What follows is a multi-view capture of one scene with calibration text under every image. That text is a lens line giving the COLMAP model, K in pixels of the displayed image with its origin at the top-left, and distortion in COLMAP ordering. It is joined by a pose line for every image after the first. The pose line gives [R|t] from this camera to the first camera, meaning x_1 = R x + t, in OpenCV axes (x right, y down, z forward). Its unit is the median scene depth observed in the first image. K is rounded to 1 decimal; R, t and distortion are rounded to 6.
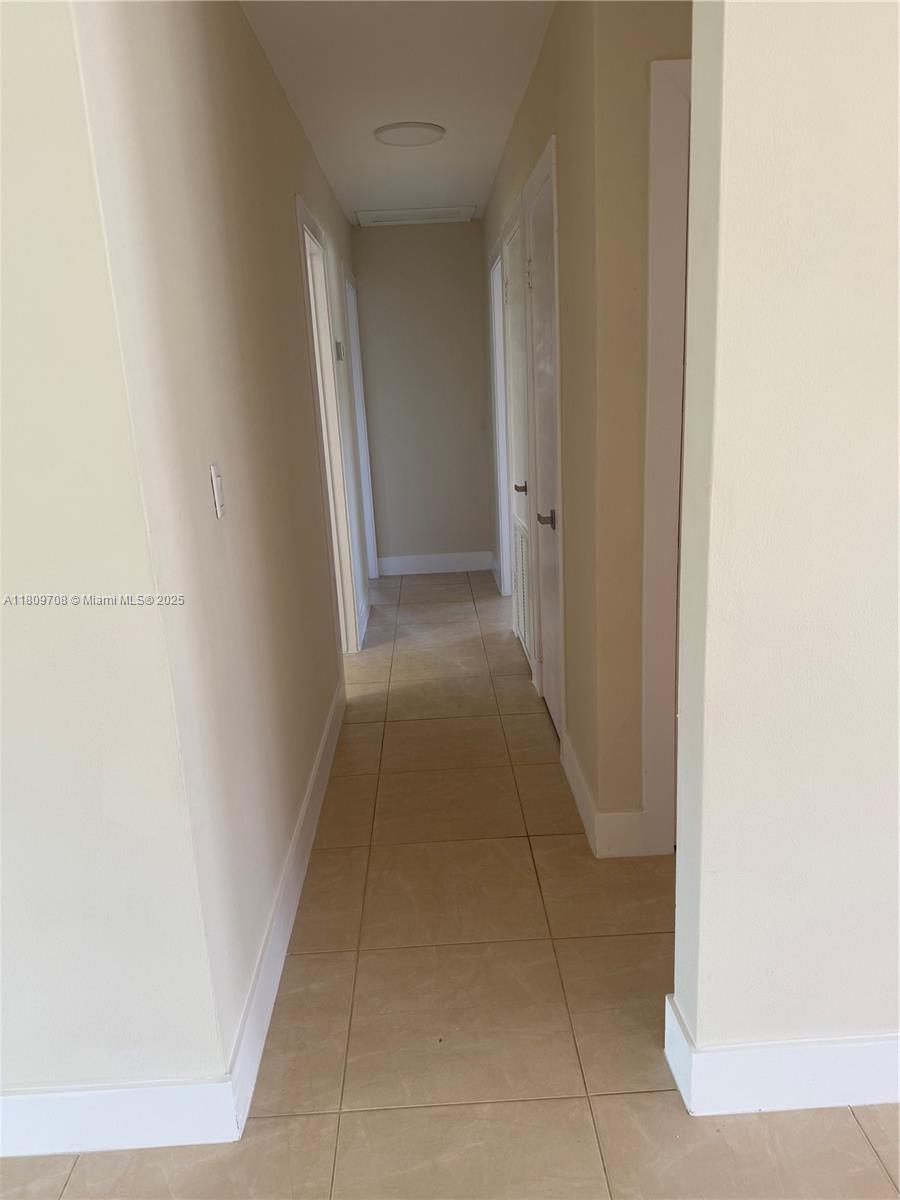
lens RADIAL K [[822.3, 0, 448.9], [0, 822.3, 585.0], [0, 0, 1]] dist [0.073310, -0.135168]
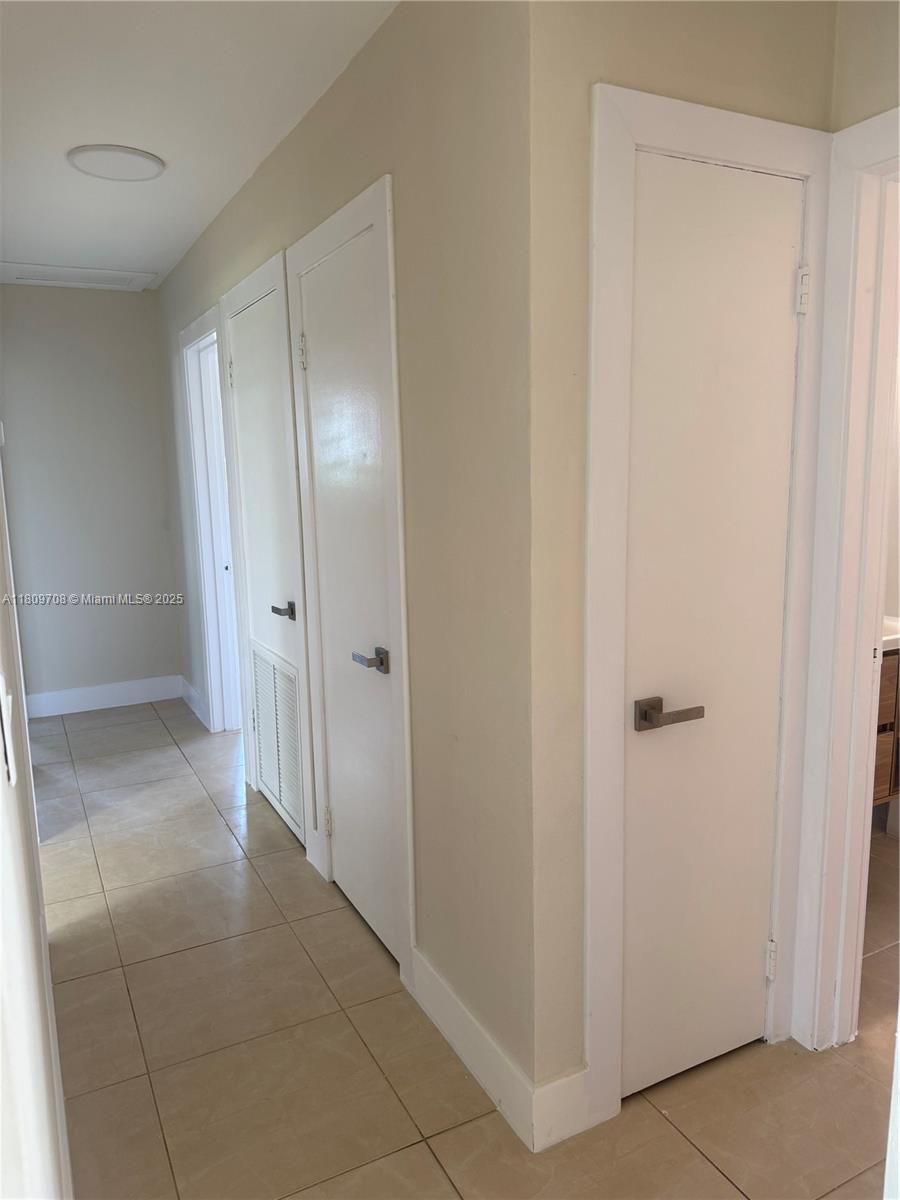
lens RADIAL K [[822.3, 0, 448.9], [0, 822.3, 585.0], [0, 0, 1]] dist [0.073310, -0.135168]
pose [[0.898537, -0.019955, 0.438445, -0.099941], [0.069299, 0.992885, -0.096830, -0.046606], [-0.433393, 0.117389, 0.893527, 0.188588]]
